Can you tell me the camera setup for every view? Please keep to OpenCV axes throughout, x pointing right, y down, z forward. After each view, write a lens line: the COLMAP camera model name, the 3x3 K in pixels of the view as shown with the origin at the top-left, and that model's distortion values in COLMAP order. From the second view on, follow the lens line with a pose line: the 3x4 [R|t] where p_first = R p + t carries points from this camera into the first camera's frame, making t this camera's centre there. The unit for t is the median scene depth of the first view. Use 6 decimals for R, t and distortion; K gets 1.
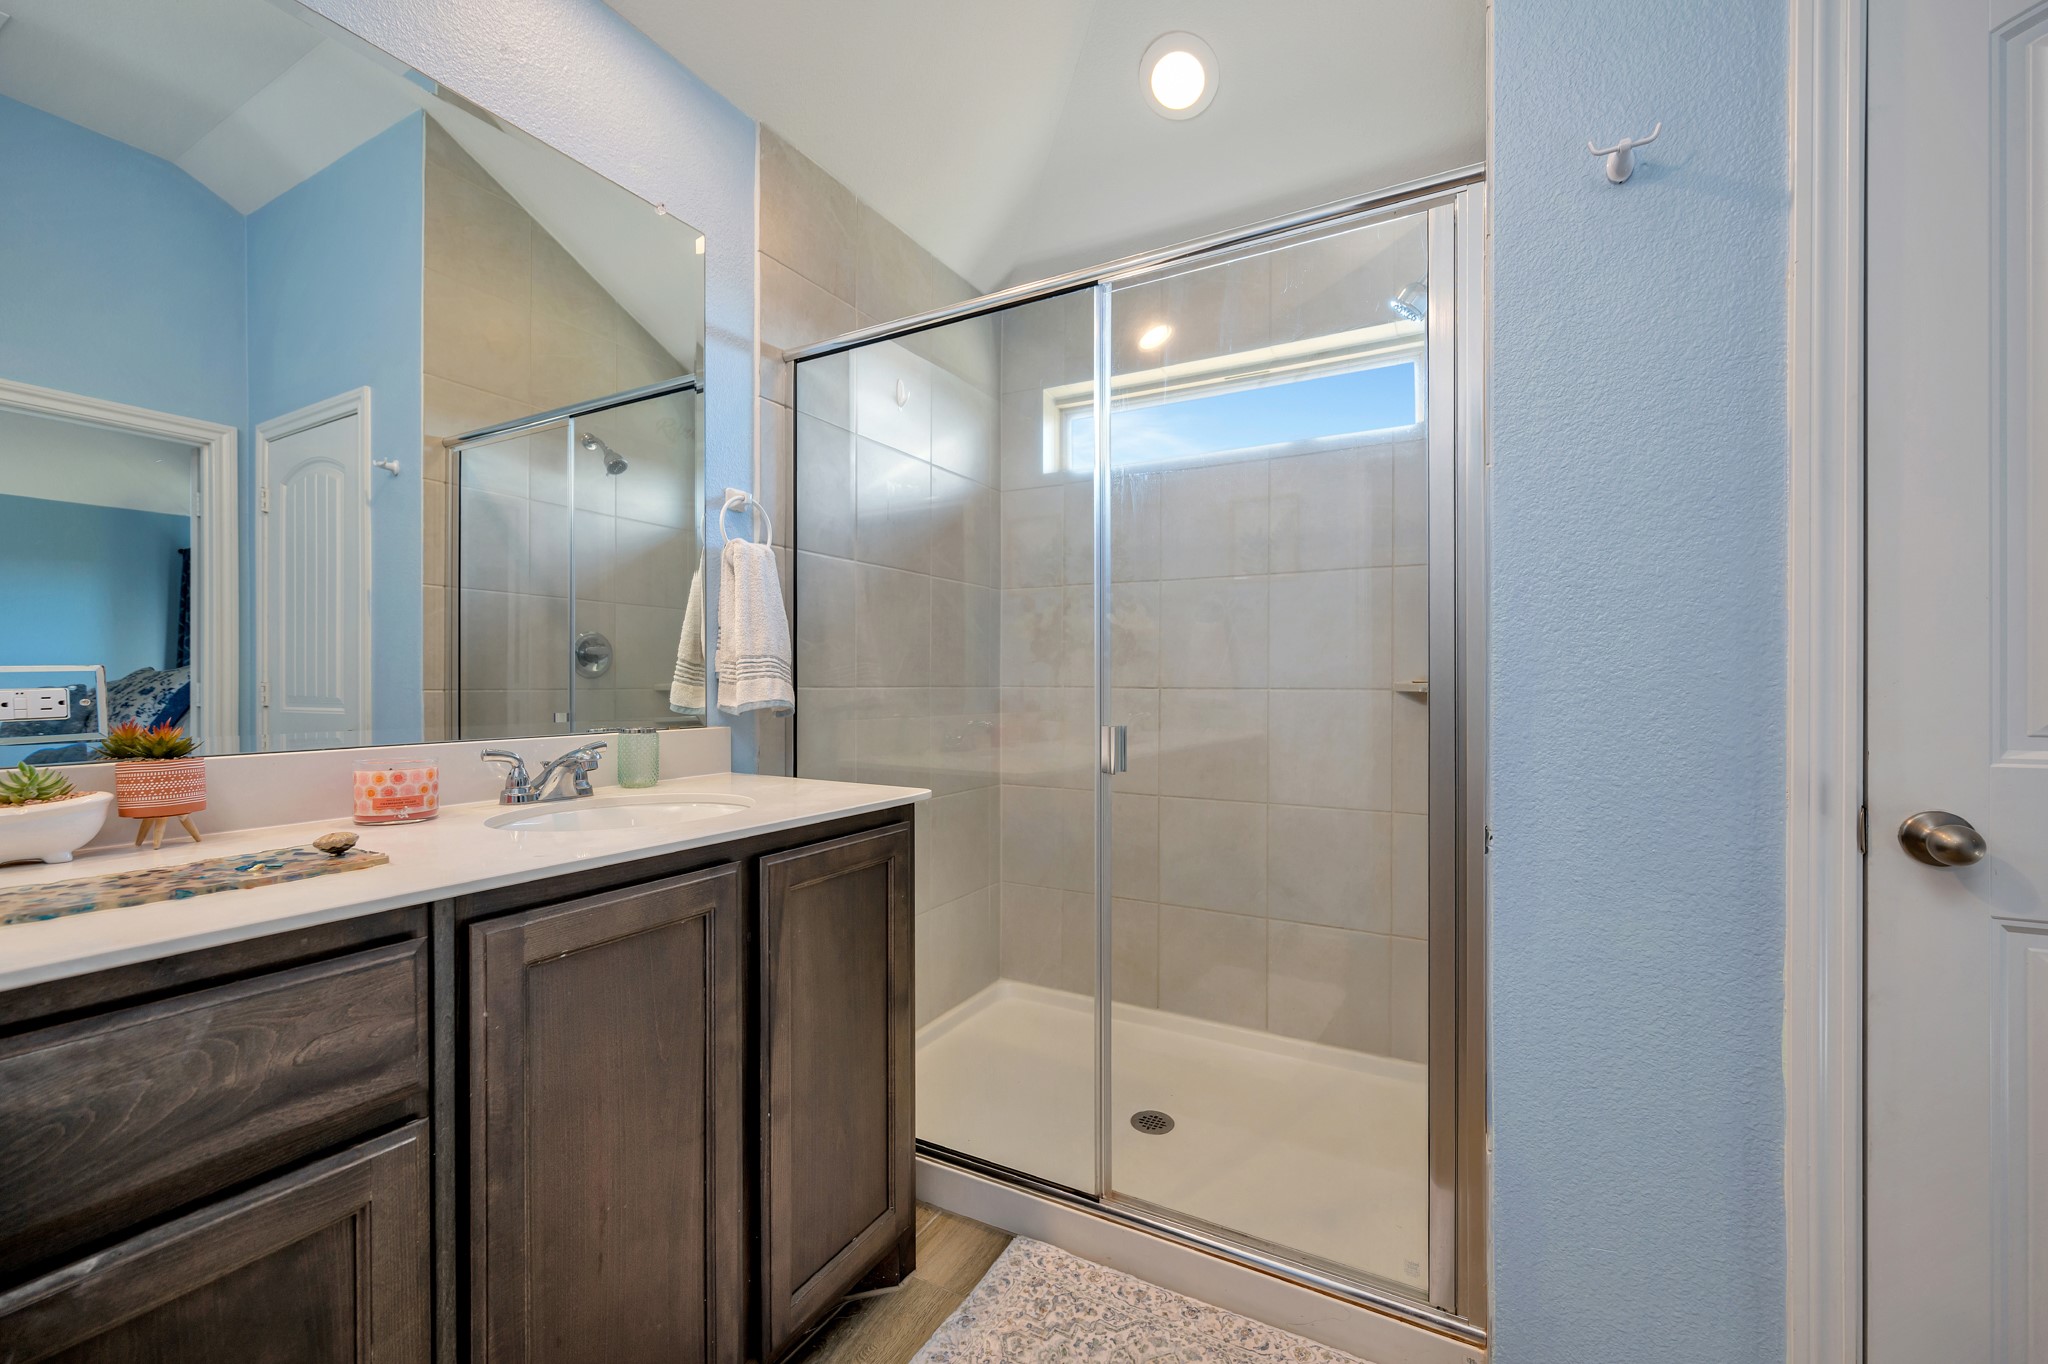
lens RADIAL K [[818.3, 0, 1024.0], [0, 818.3, 682.0], [0, 0, 1]] dist [0.000136, 0.000099]
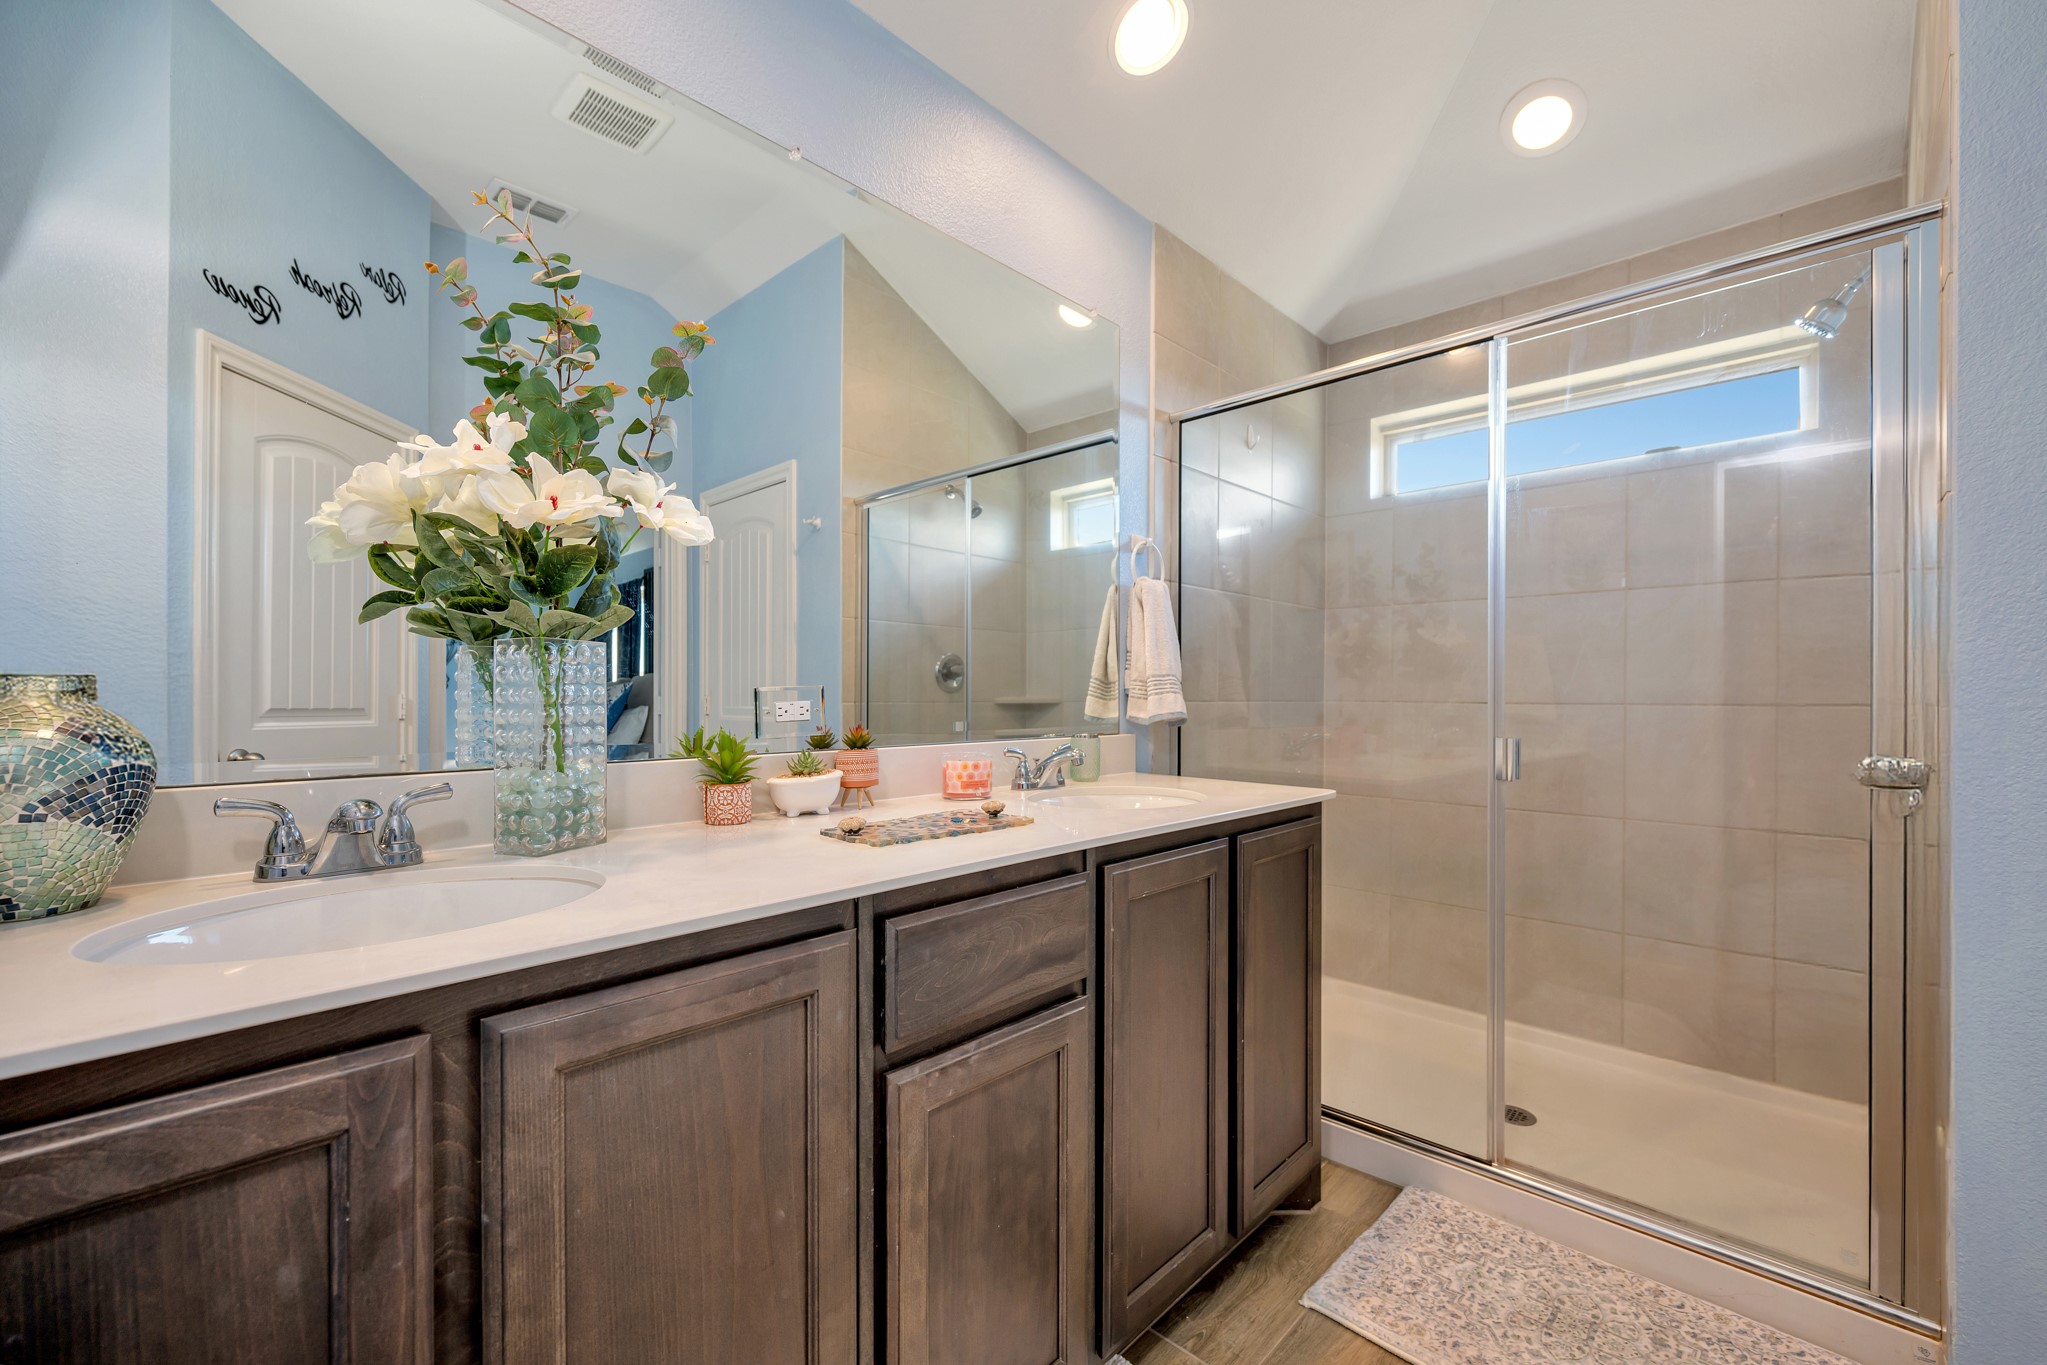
lens RADIAL K [[830.9, 0, 1028.2], [0, 830.9, 695.3], [0, 0, 1]] dist [0.000357, 0.000453]
pose [[0.970586, 0.002046, -0.240746, -0.227904], [-0.002096, 0.999998, 0.000050, -0.002221], [0.240746, 0.000456, 0.970588, -0.225583]]
